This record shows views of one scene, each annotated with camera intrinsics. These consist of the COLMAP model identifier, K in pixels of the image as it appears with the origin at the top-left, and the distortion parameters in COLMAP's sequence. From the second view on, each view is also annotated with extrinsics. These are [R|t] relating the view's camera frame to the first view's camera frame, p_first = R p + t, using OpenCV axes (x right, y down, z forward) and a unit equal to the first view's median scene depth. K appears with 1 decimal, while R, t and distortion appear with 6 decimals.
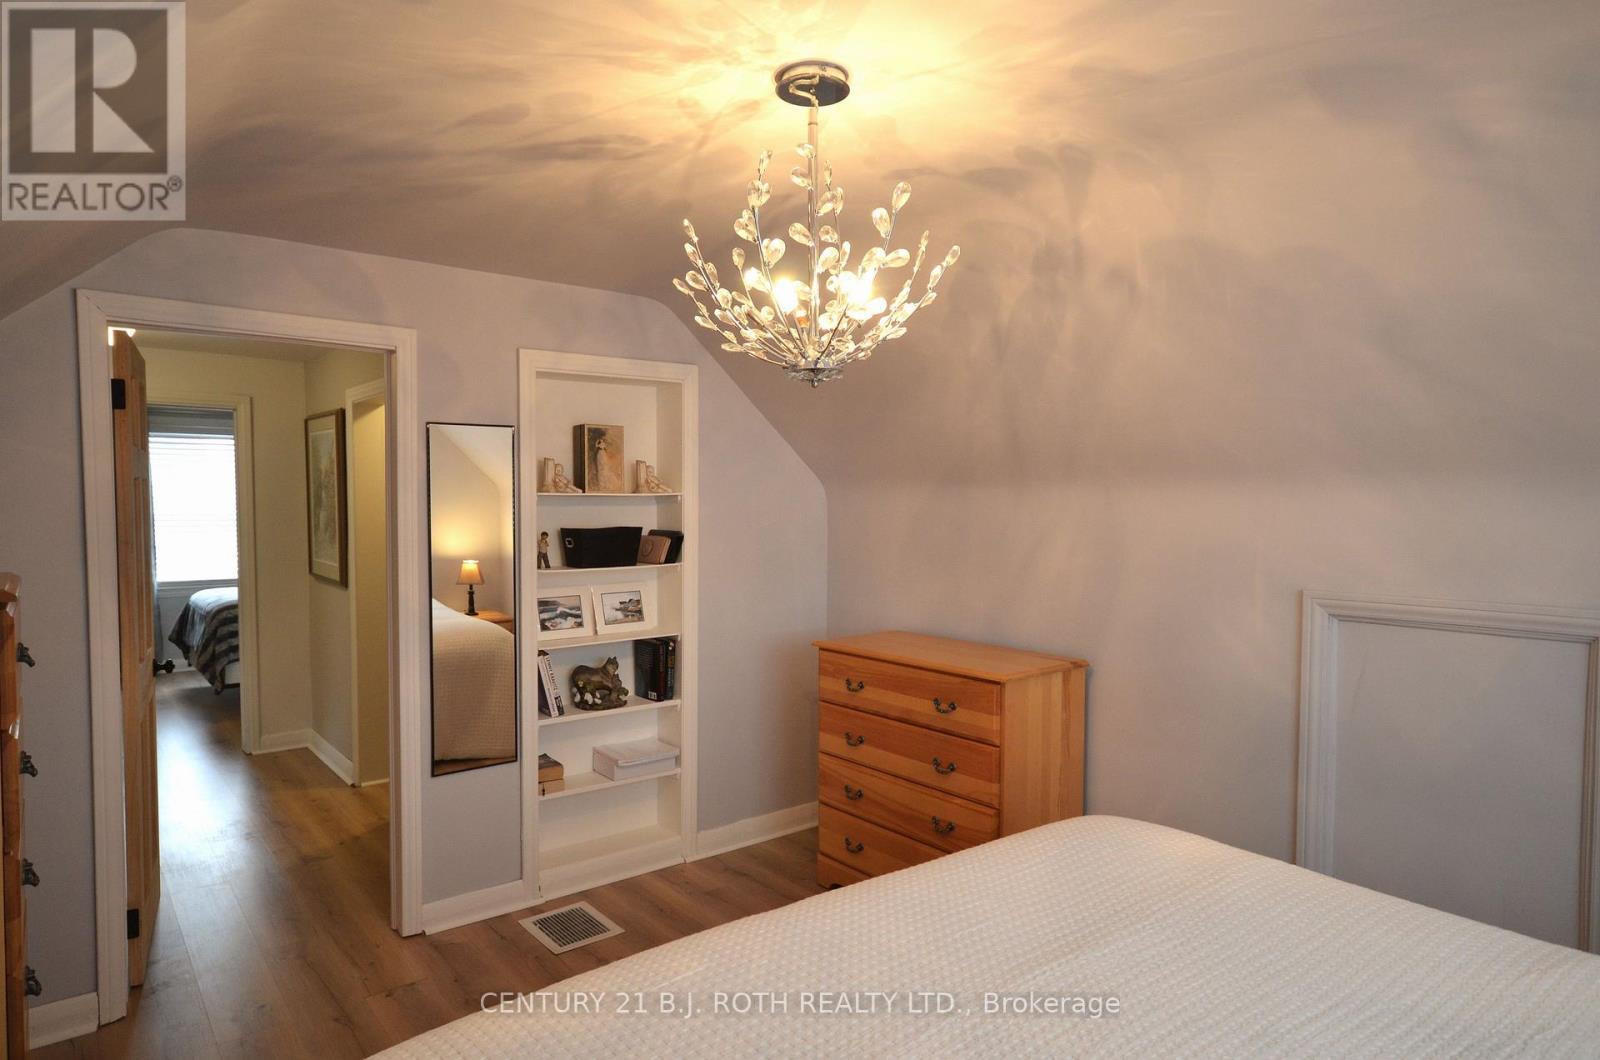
lens RADIAL K [[950.8, 0, 771.3], [0, 950.8, 539.2], [0, 0, 1]] dist [0.021091, 0.000932]
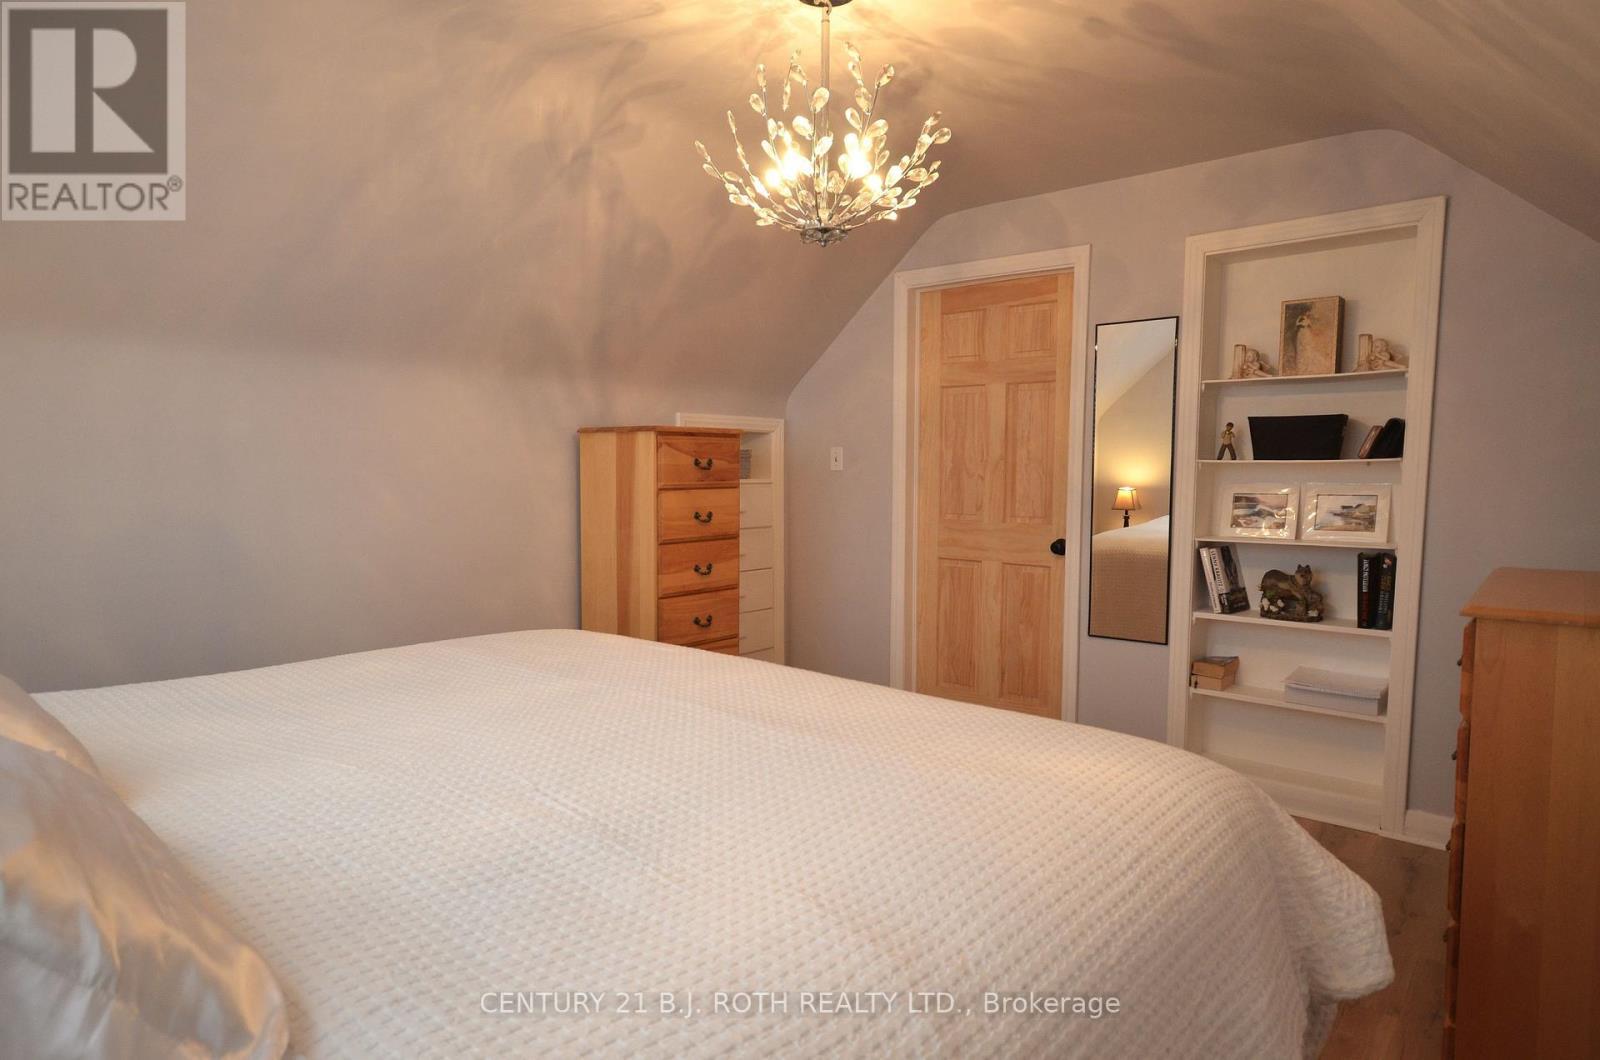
lens RADIAL K [[950.8, 0, 771.3], [0, 950.8, 539.2], [0, 0, 1]] dist [0.021091, 0.000932]
pose [[0.191359, 0.071174, -0.978936, 0.608591], [-0.046931, 0.996890, 0.063305, 0.068405], [0.980397, 0.033829, 0.194104, 0.351304]]
